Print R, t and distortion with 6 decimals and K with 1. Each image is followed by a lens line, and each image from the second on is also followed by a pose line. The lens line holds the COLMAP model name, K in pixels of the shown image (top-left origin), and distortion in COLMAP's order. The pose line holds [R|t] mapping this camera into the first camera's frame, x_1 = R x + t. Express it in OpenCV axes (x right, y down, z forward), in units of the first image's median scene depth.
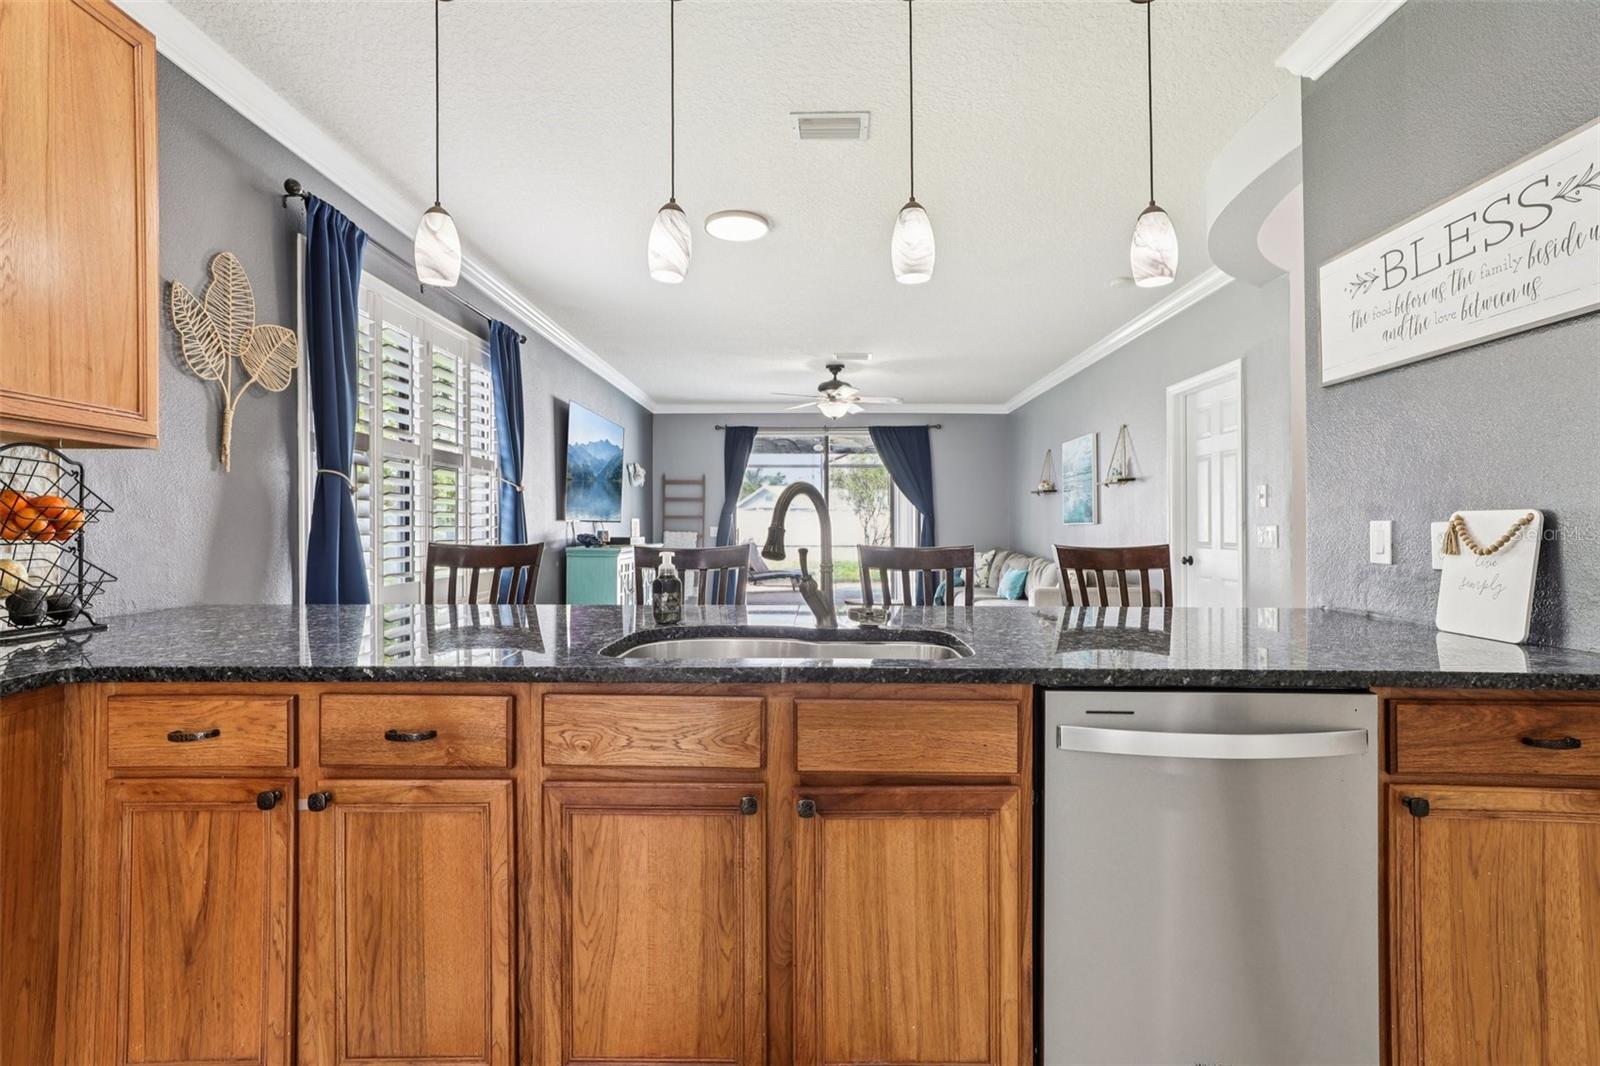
lens RADIAL K [[738.2, 0, 819.6], [0, 738.2, 532.2], [0, 0, 1]] dist [-0.031516, 0.009412]
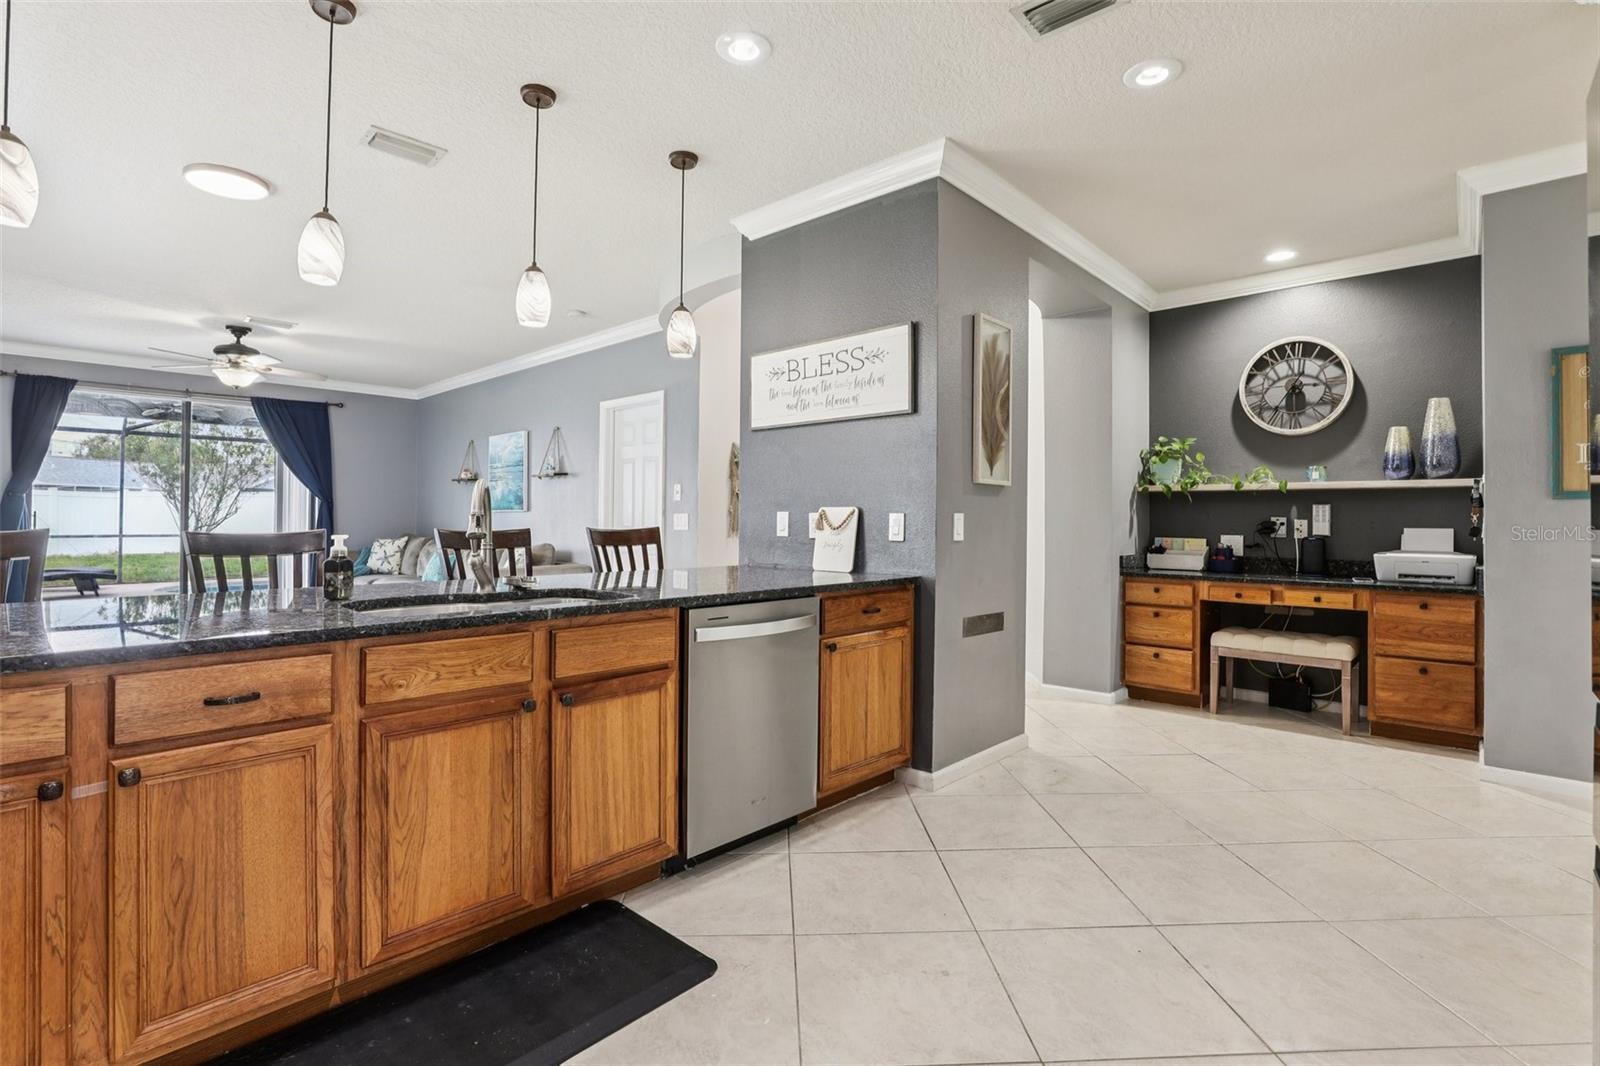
lens RADIAL K [[738.2, 0, 783.5], [0, 738.2, 515.6], [0, 0, 1]] dist [-0.031516, 0.009412]
pose [[0.697524, 0.006254, 0.716534, -0.554811], [-0.003324, 0.999979, -0.005492, 0.002566], [-0.716554, 0.001449, 0.697530, -0.261025]]
